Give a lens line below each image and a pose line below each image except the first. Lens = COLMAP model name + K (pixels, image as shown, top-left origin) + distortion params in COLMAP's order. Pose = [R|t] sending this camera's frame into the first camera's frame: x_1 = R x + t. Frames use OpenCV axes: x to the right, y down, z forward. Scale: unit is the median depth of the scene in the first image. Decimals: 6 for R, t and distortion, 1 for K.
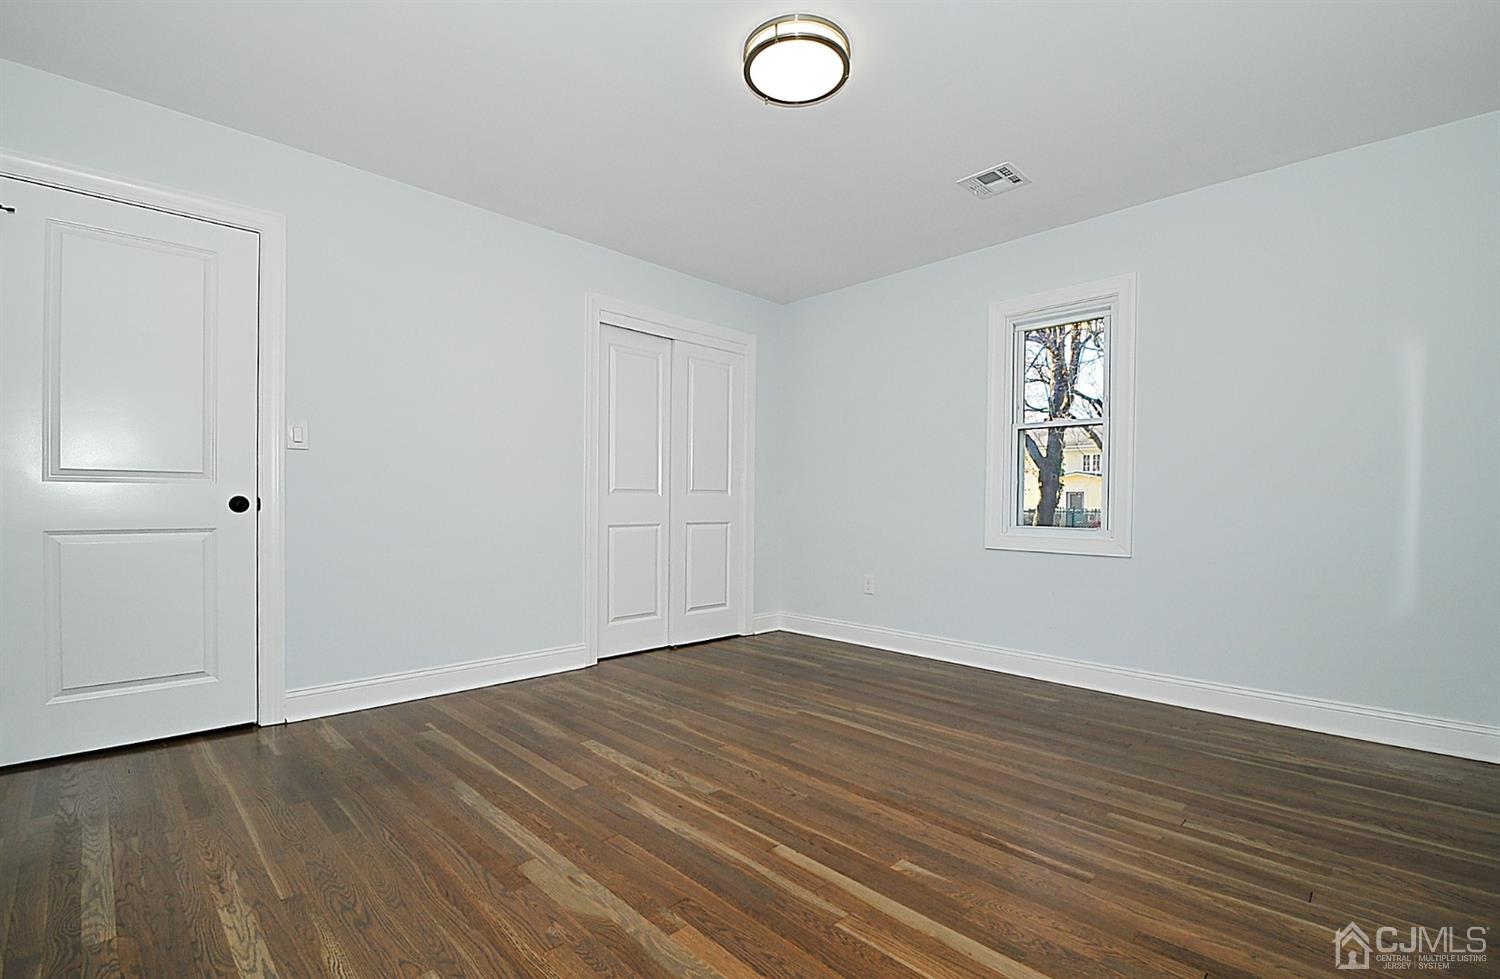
lens RADIAL K [[663.8, 0, 764.8], [0, 663.8, 512.0], [0, 0, 1]] dist [0.000707, -0.019414]
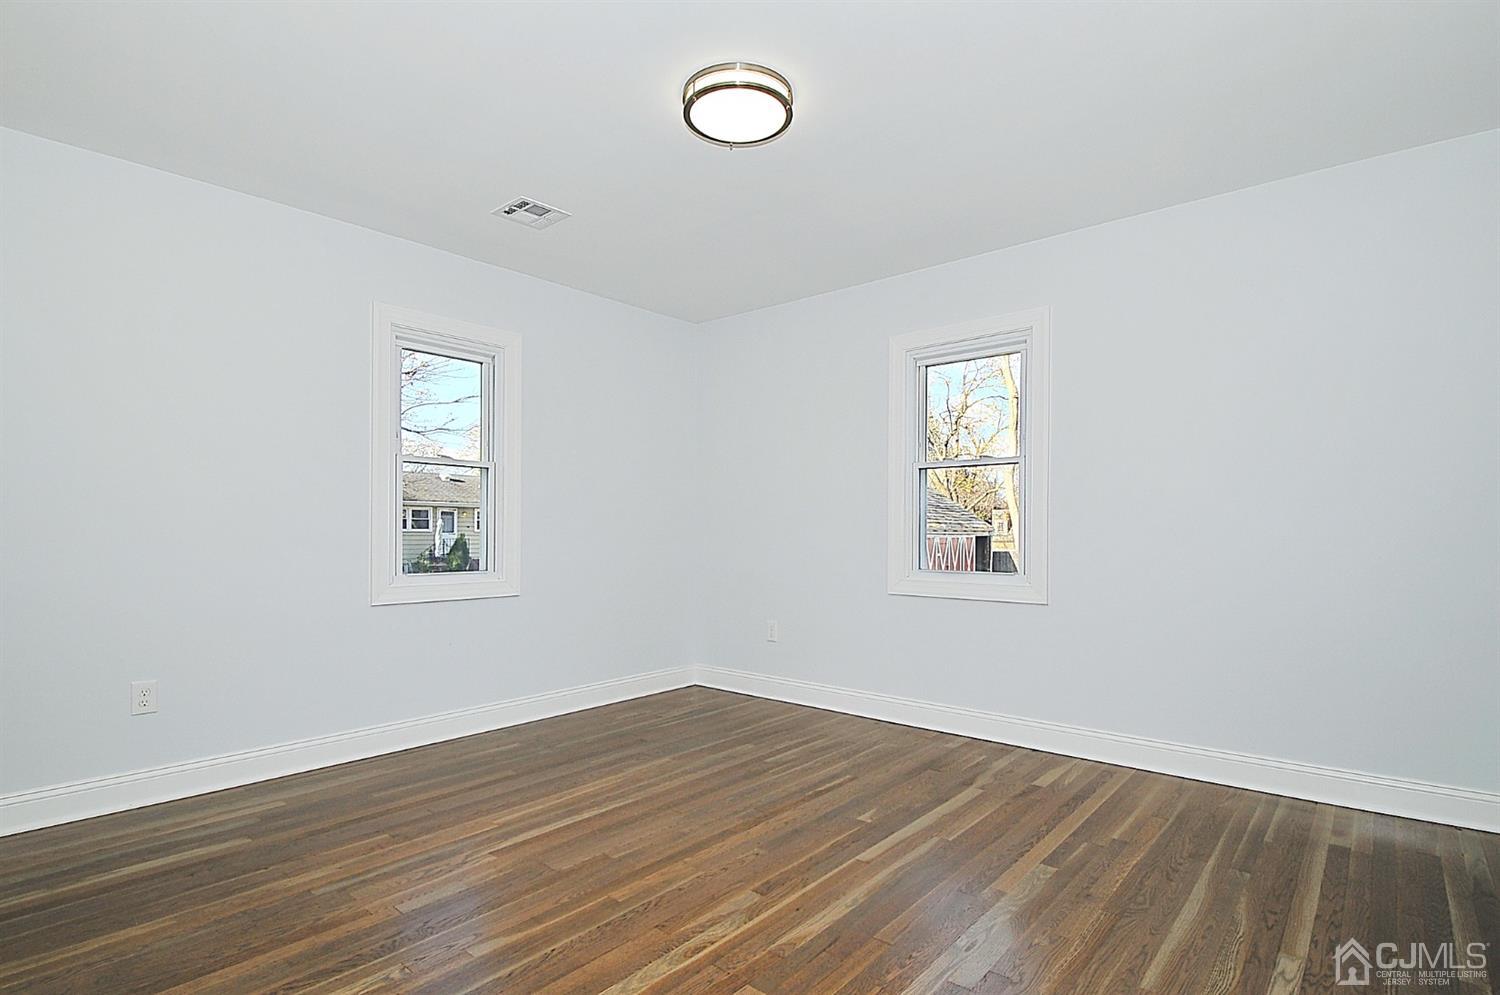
lens RADIAL K [[720.3, 0, 761.4], [0, 720.3, 532.1], [0, 0, 1]] dist [0.016840, -0.025375]
pose [[-0.056889, -0.012898, 0.998297, -0.976023], [0.015268, 0.999788, 0.013787, -0.072230], [-0.998264, 0.016026, -0.056680, 0.978038]]
